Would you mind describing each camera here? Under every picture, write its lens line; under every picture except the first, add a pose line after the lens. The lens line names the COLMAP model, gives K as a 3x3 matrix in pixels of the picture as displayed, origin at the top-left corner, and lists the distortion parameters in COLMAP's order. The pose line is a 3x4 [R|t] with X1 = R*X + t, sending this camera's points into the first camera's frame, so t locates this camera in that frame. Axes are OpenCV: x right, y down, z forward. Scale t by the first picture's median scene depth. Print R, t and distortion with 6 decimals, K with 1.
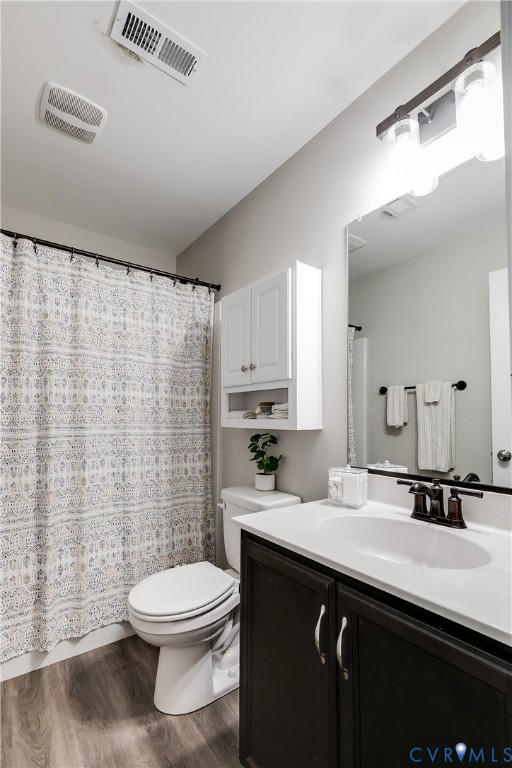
lens RADIAL K [[343.9, 0, 256.0], [0, 343.9, 384.0], [0, 0, 1]] dist [0.017910, -0.000261]
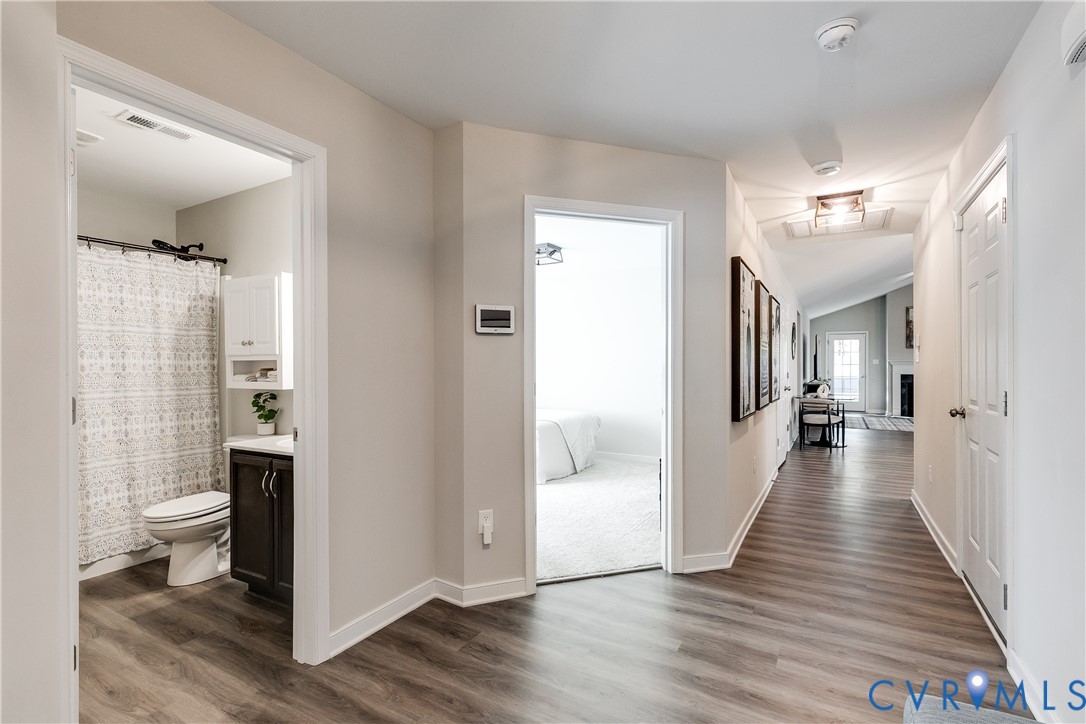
lens RADIAL K [[486.3, 0, 541.2], [0, 486.3, 358.7], [0, 0, 1]] dist [0.017910, -0.000261]
pose [[0.917949, -0.005105, 0.396666, 0.234804], [-0.029400, 0.996292, 0.080859, -0.151960], [-0.395608, -0.085886, 0.914395, -1.020285]]
